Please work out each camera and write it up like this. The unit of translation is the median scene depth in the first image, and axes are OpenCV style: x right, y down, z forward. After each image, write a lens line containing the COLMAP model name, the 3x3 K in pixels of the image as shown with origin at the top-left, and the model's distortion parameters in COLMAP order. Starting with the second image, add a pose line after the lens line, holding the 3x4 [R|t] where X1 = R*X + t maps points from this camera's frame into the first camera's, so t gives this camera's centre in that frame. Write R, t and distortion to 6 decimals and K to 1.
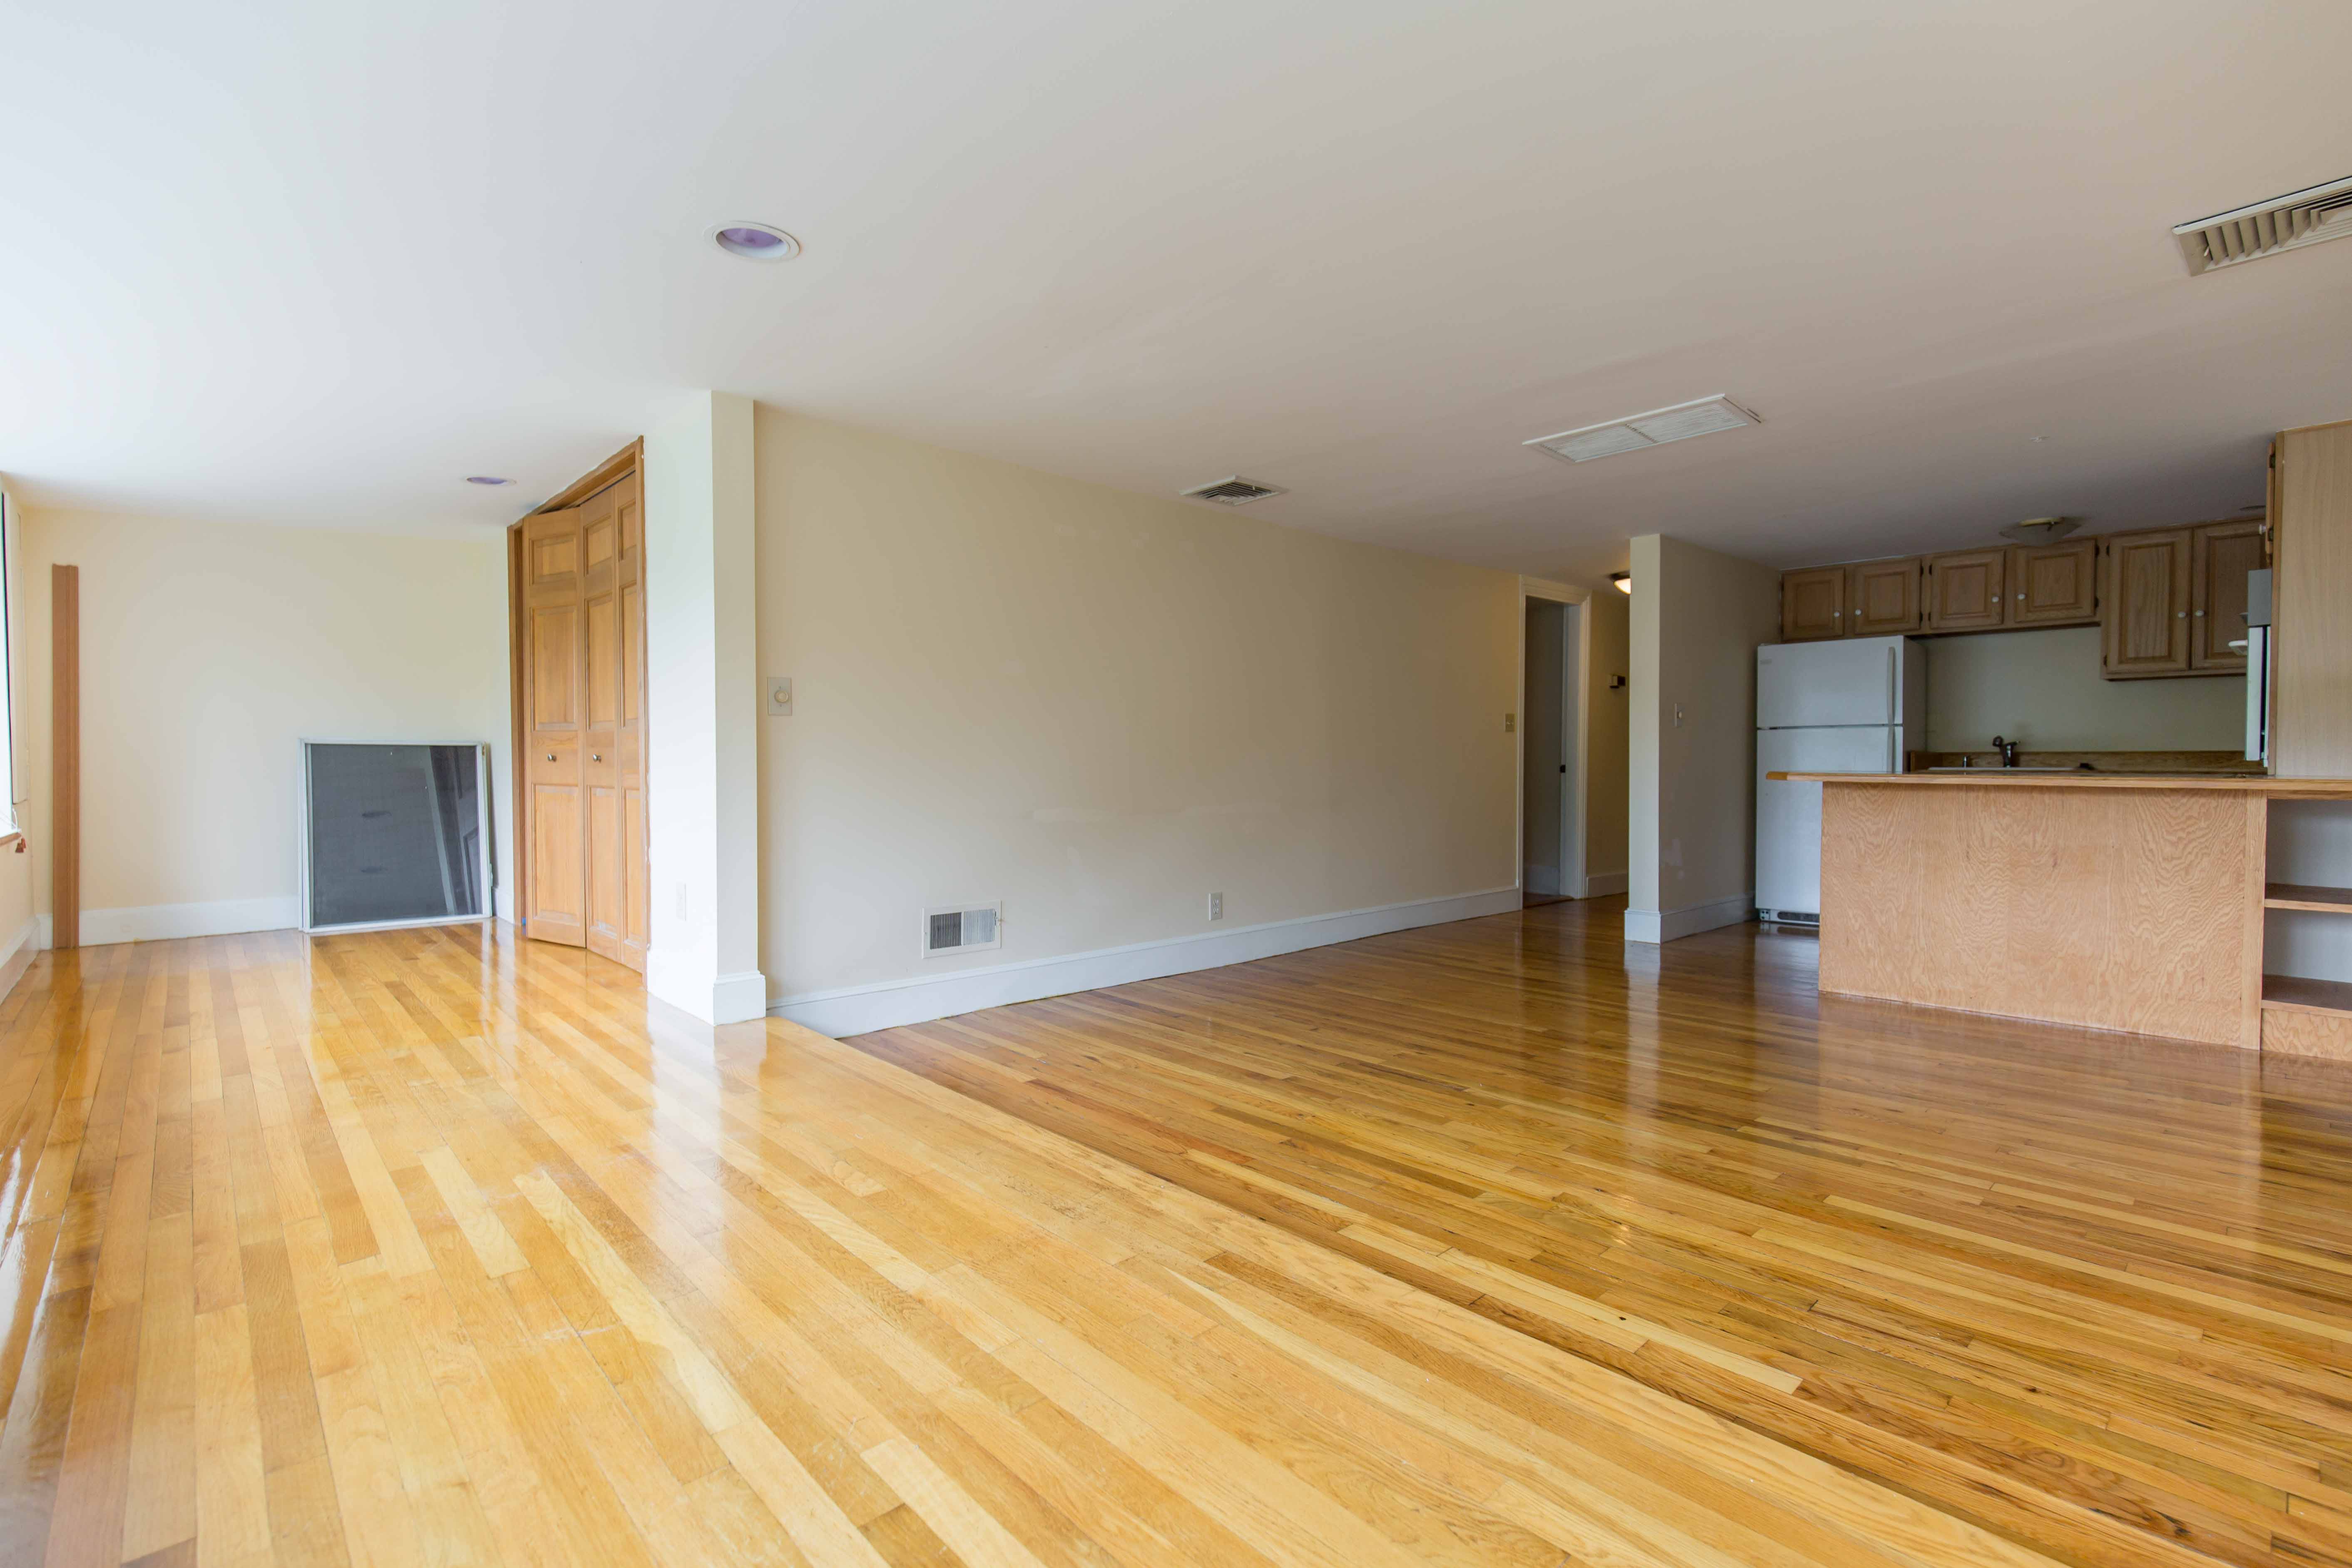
lens RADIAL K [[1069.9, 0, 1176.0], [0, 1069.9, 784.0], [0, 0, 1]] dist [0.003636, 0.000062]
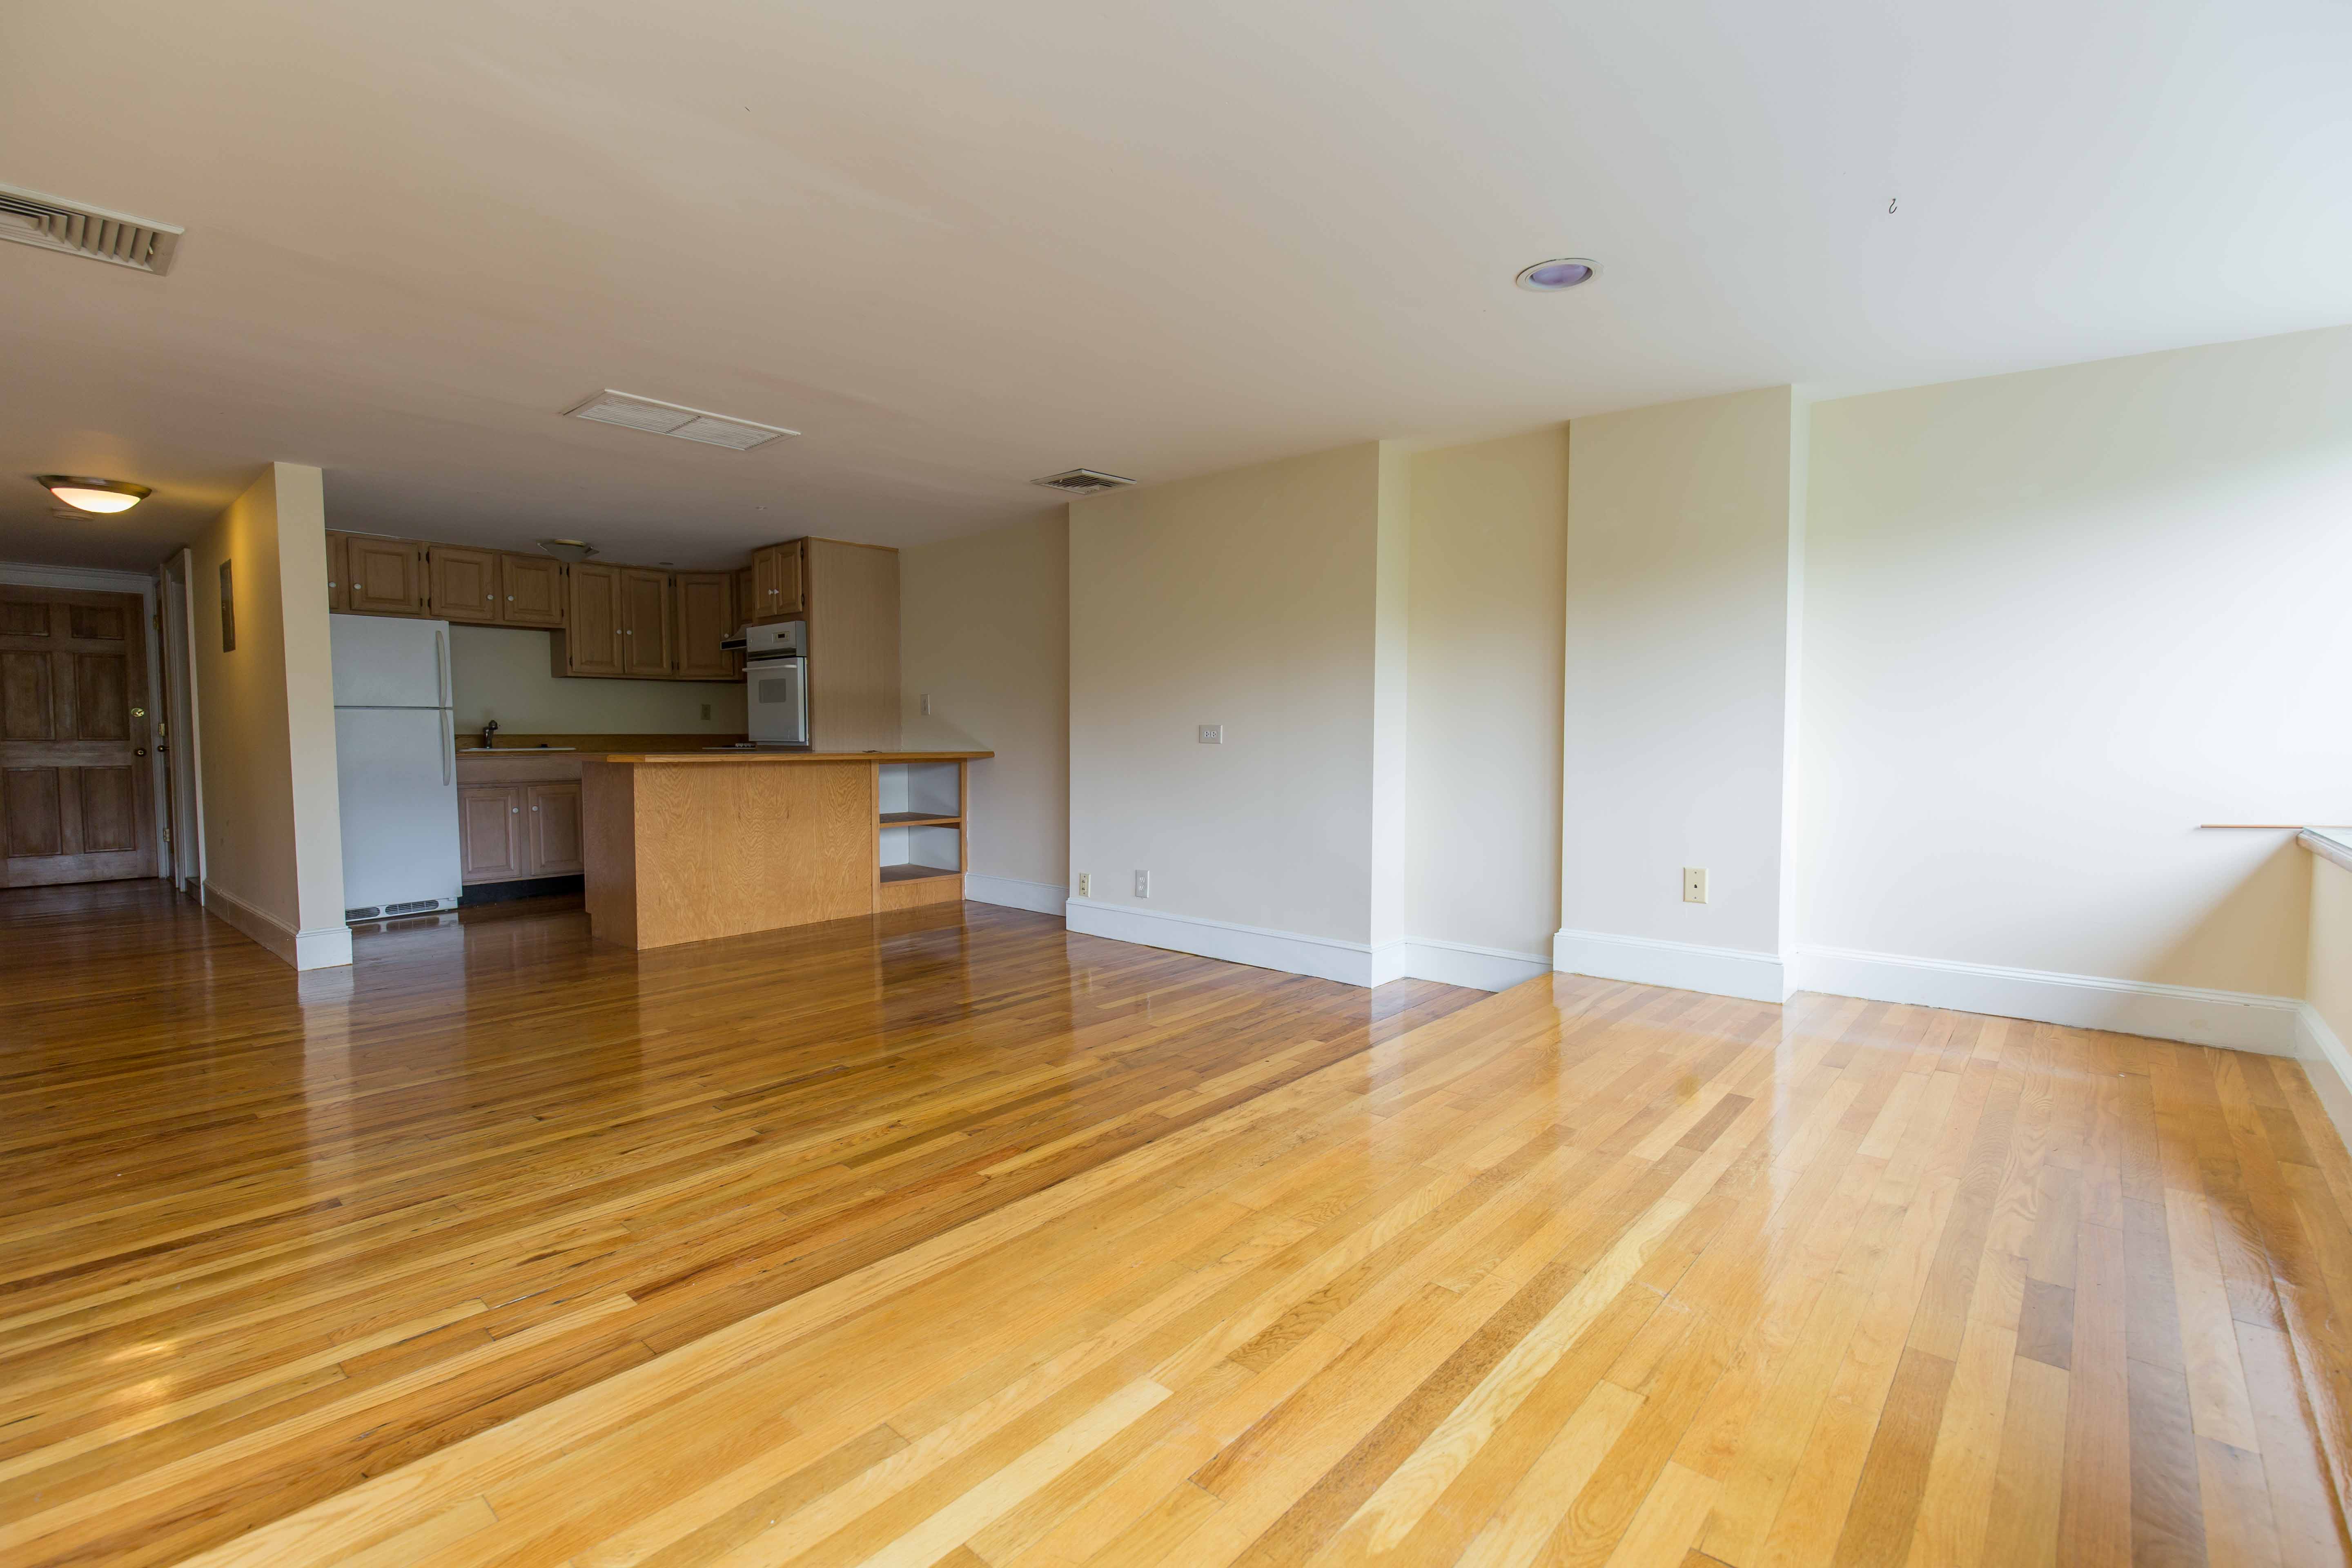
lens RADIAL K [[1052.0, 0, 1167.5], [0, 1052.0, 785.7], [0, 0, 1]] dist [0.003077, -0.000118]
pose [[-0.095143, -0.048298, 0.994291, -0.730834], [0.024824, 0.998397, 0.050873, -0.027558], [-0.995154, 0.029523, -0.093791, 0.754081]]
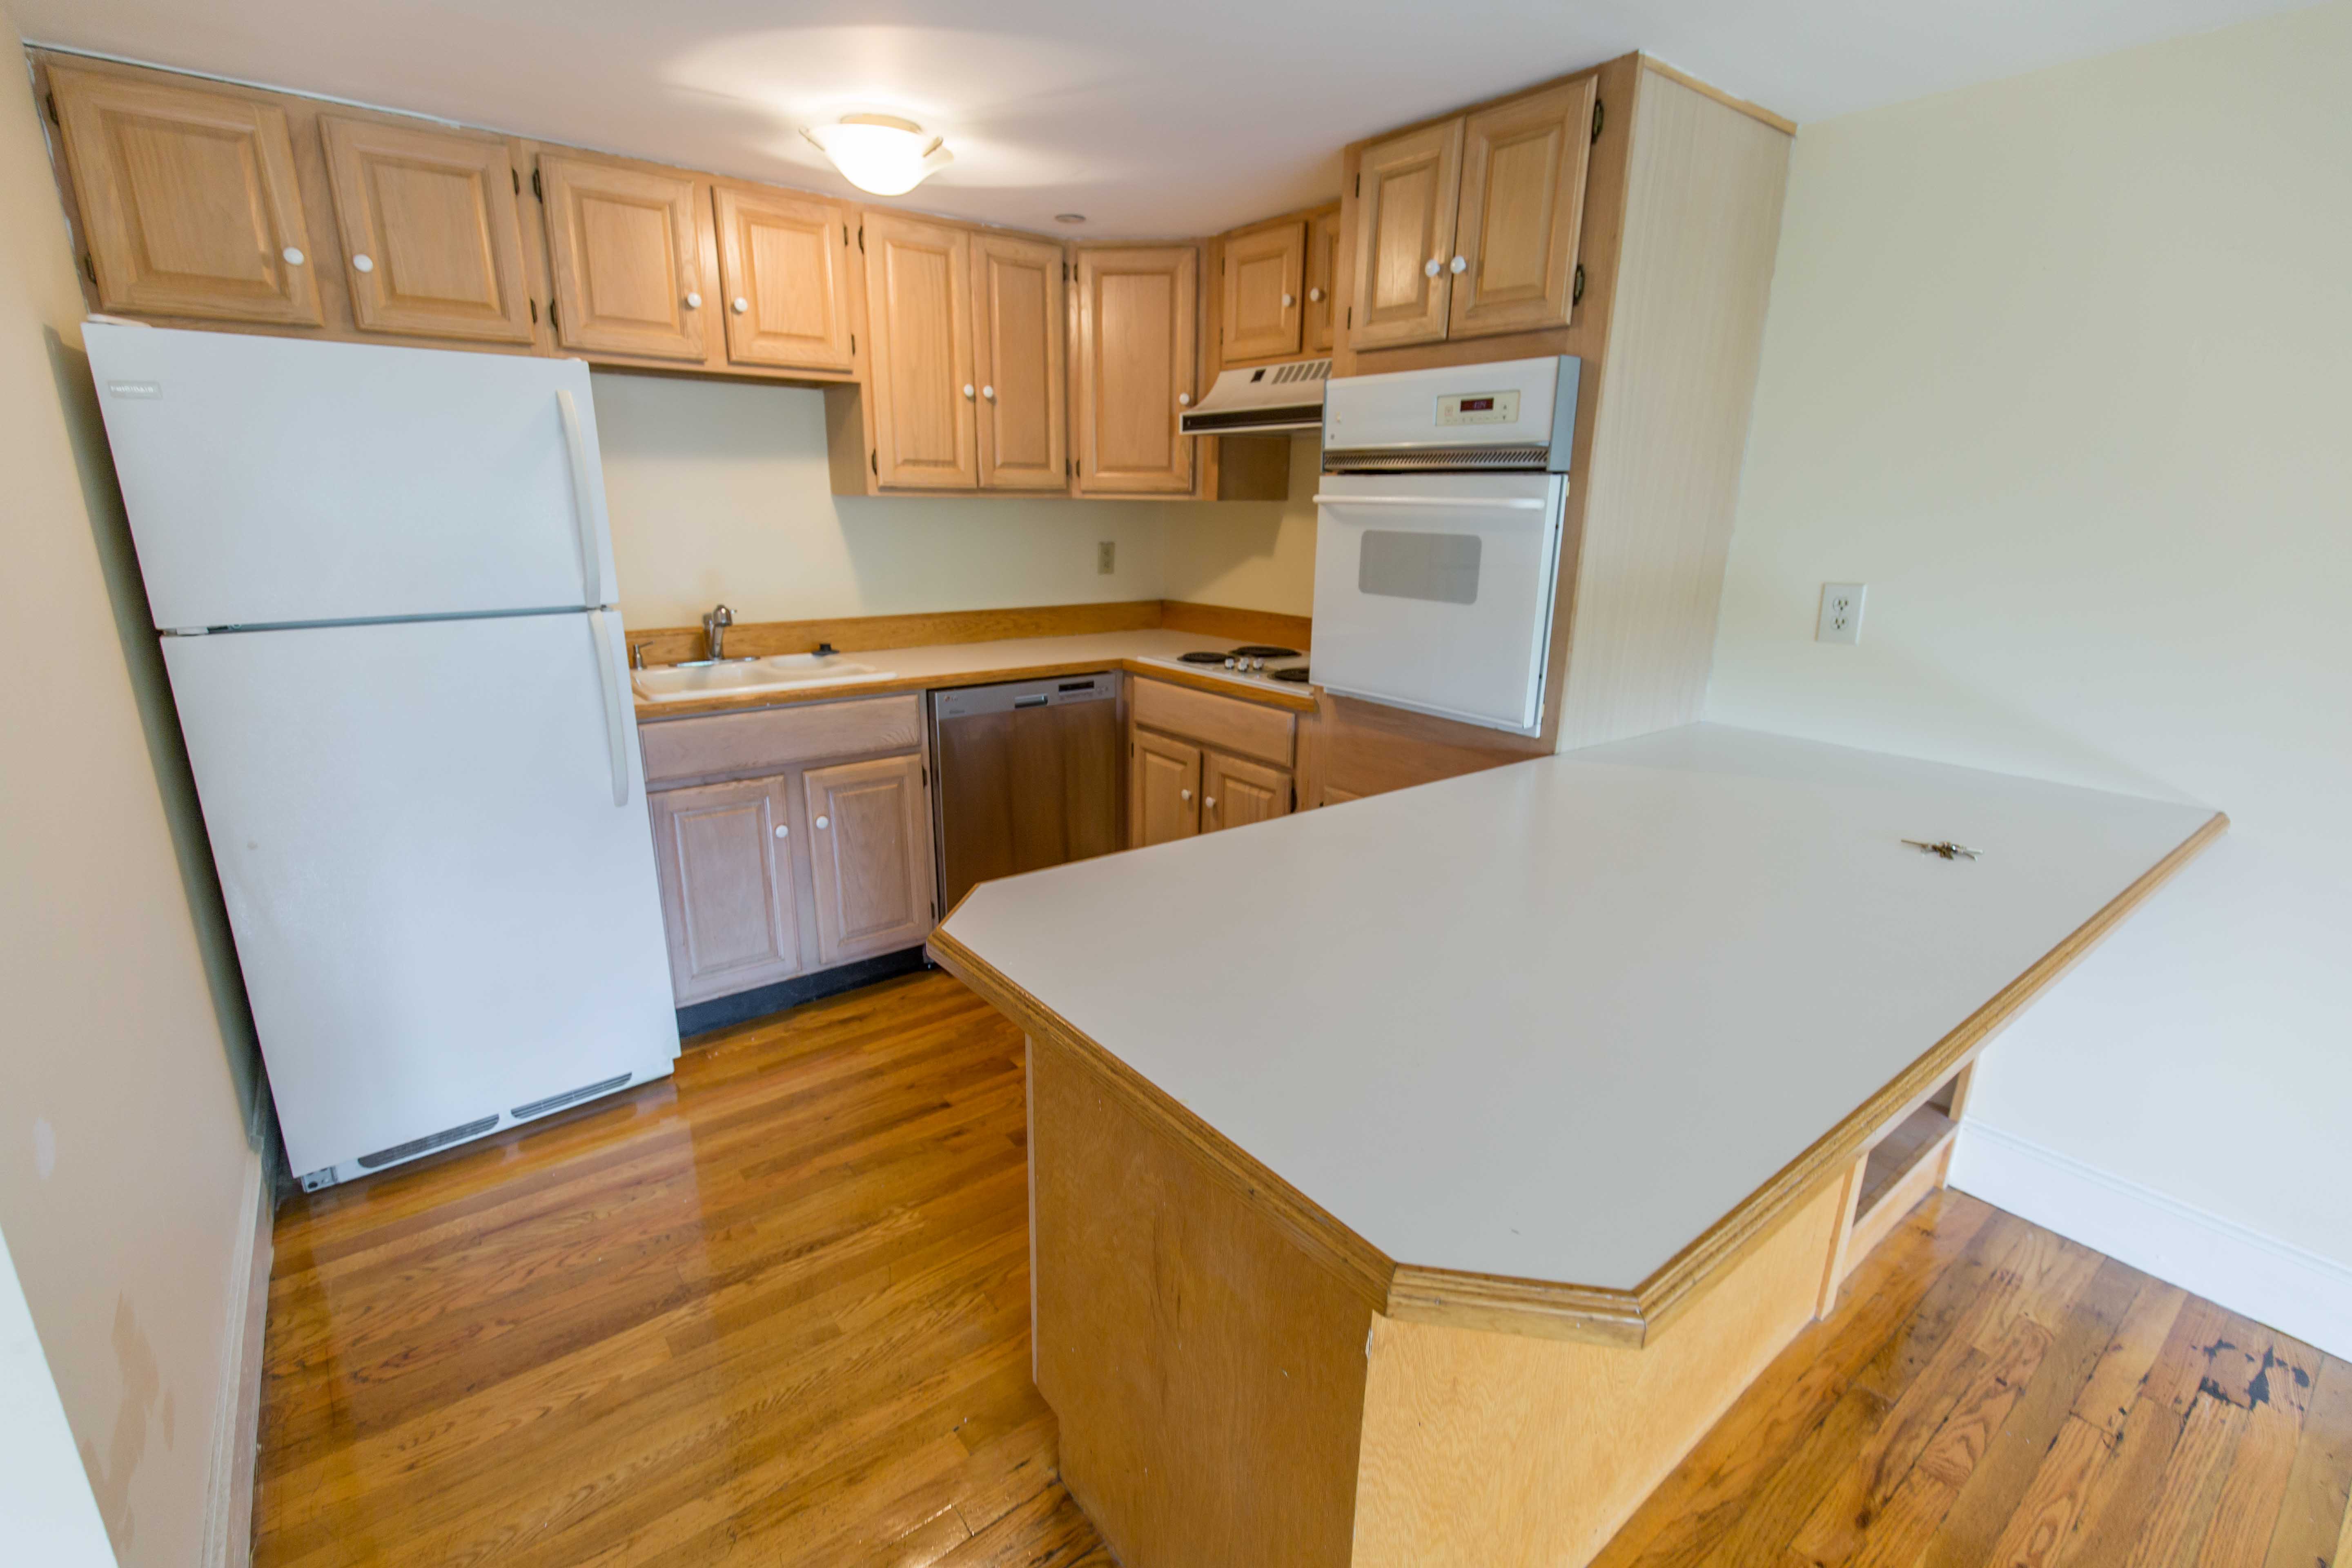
lens RADIAL K [[1052.0, 0, 1167.5], [0, 1052.0, 785.7], [0, 0, 1]] dist [0.003077, -0.000118]
pose [[0.096340, -0.269356, 0.958210, 0.567624], [0.007644, 0.962860, 0.269894, -0.172224], [-0.995319, -0.018677, 0.094821, 1.394850]]
